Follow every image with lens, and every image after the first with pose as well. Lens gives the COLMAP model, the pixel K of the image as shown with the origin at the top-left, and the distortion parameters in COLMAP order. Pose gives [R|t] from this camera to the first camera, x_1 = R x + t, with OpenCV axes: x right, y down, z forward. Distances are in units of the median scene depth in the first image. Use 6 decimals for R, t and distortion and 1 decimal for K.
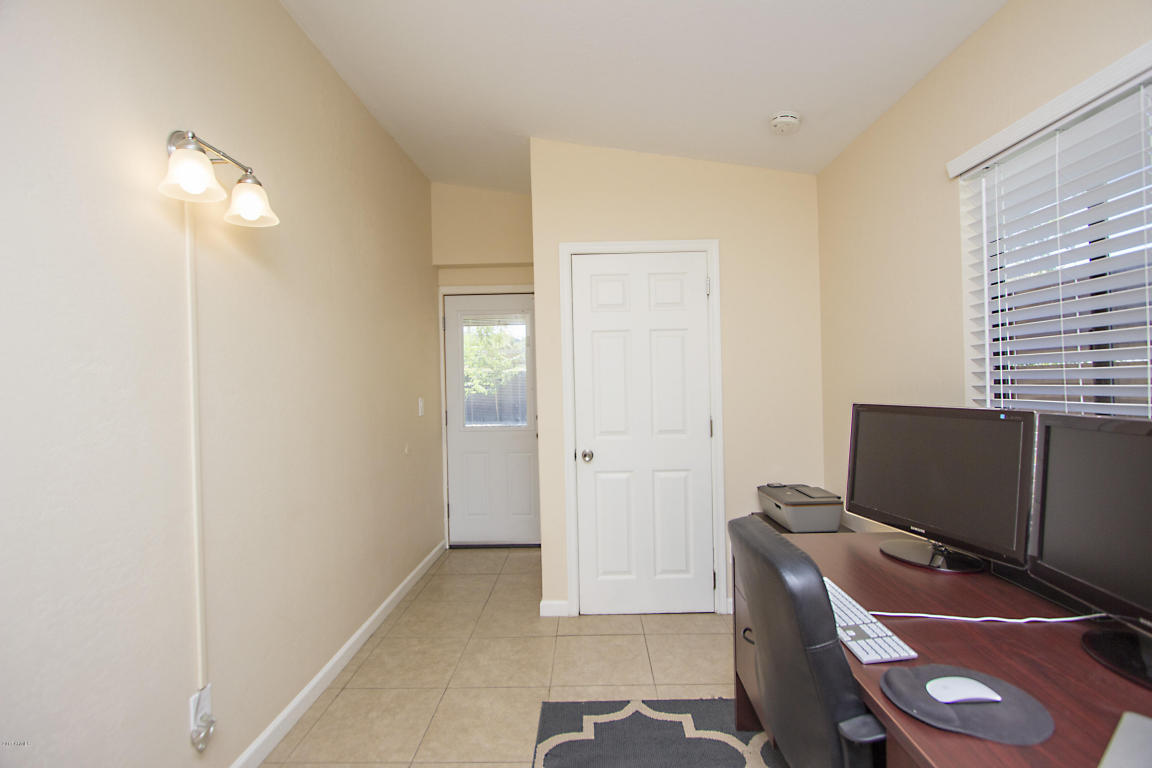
lens RADIAL K [[530.1, 0, 582.4], [0, 530.1, 381.6], [0, 0, 1]] dist [-0.010313, -0.000018]
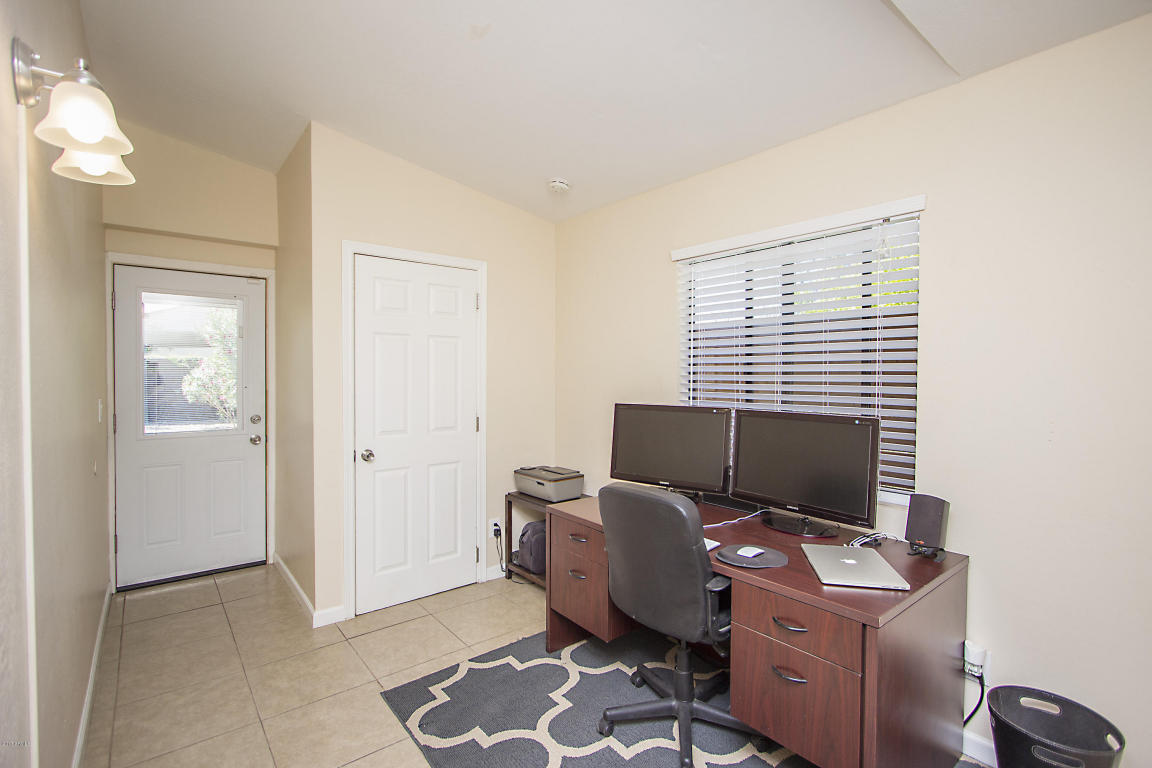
lens RADIAL K [[530.1, 0, 581.1], [0, 530.1, 380.9], [0, 0, 1]] dist [-0.010313, -0.000018]
pose [[0.759768, 0.016163, 0.649994, -0.421365], [-0.022141, 0.999754, 0.001020, -0.016469], [-0.649818, -0.015167, 0.759939, -0.034222]]
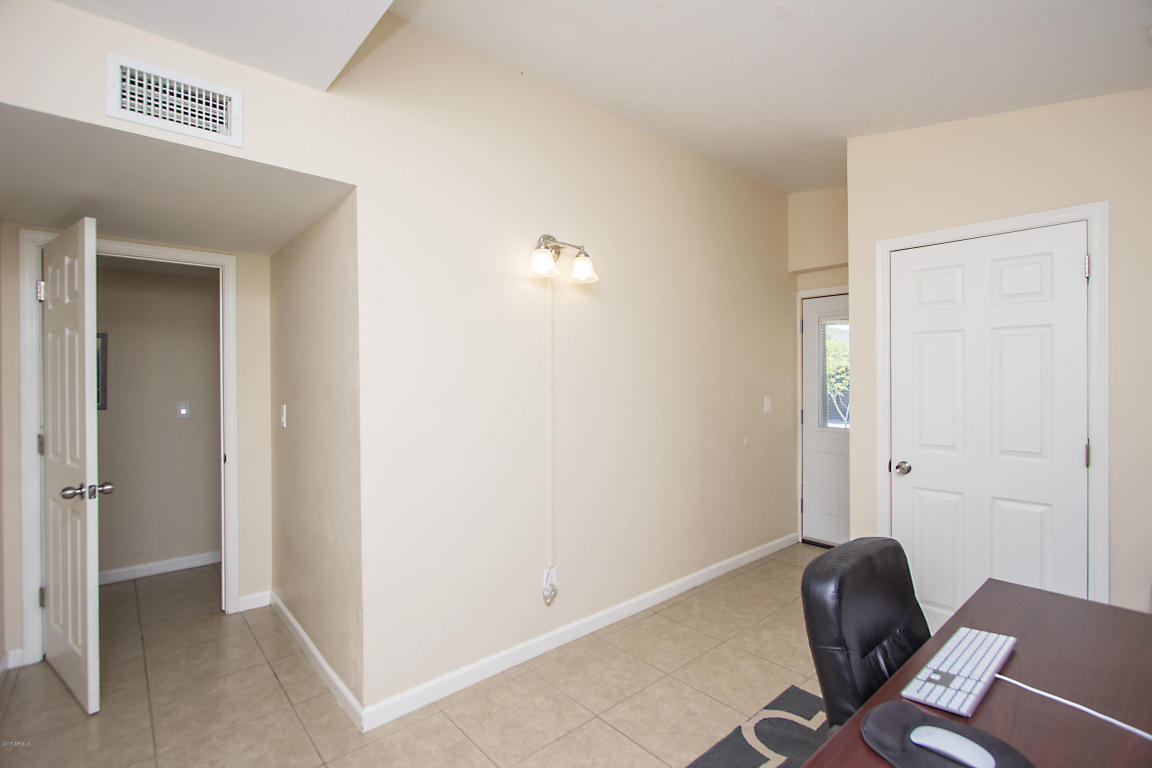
lens RADIAL K [[530.1, 0, 575.9], [0, 530.1, 381.4], [0, 0, 1]] dist [-0.010313, -0.000018]
pose [[0.669878, 0.022531, -0.742129, 0.379484], [-0.012053, 0.999738, 0.019473, -0.027796], [0.742373, -0.004100, 0.669974, -0.045596]]
